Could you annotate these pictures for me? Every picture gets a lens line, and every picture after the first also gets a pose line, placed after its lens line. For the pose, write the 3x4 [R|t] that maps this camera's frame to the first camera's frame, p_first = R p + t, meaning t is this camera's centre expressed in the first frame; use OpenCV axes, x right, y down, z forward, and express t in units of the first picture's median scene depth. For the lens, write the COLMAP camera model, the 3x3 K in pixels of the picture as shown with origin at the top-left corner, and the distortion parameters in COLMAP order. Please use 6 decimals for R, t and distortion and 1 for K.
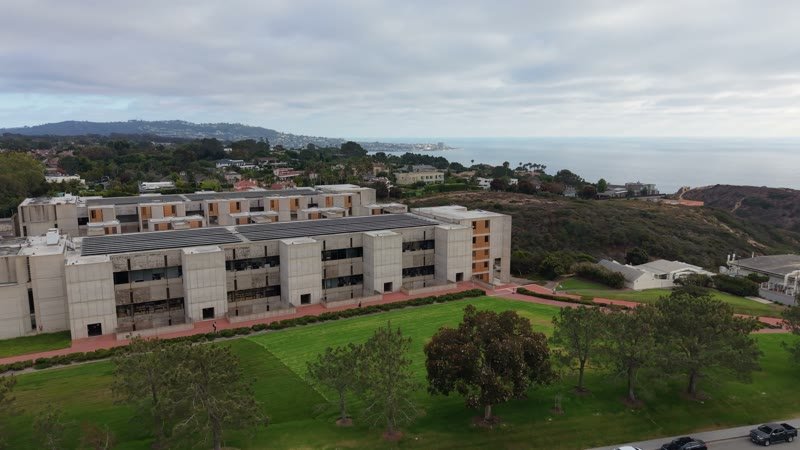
lens RADIAL K [[567.8, 0, 400.0], [0, 567.8, 225.0], [0, 0, 1]] dist [0.052145, -0.068924]
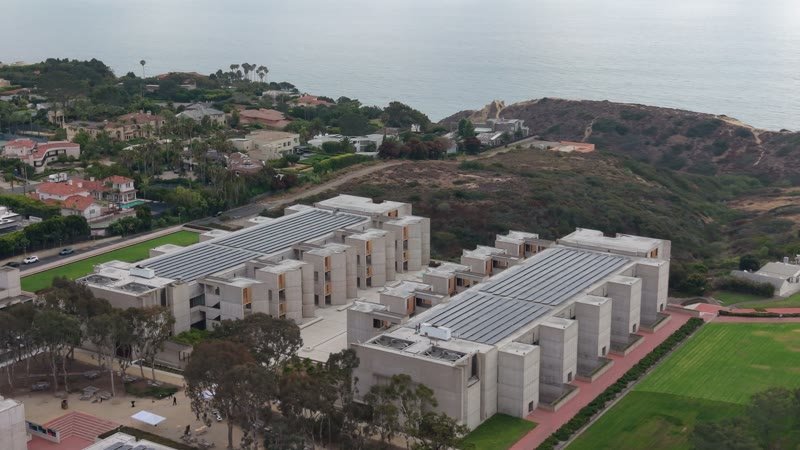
lens RADIAL K [[1127.3, 0, 400.0], [0, 1127.3, 225.0], [0, 0, 1]] dist [0.231826, -0.873533]
pose [[0.865304, -0.114953, 0.487888, -0.960139], [0.073809, 0.991959, 0.102813, -0.227494], [-0.495783, -0.052955, 0.866831, -0.433990]]
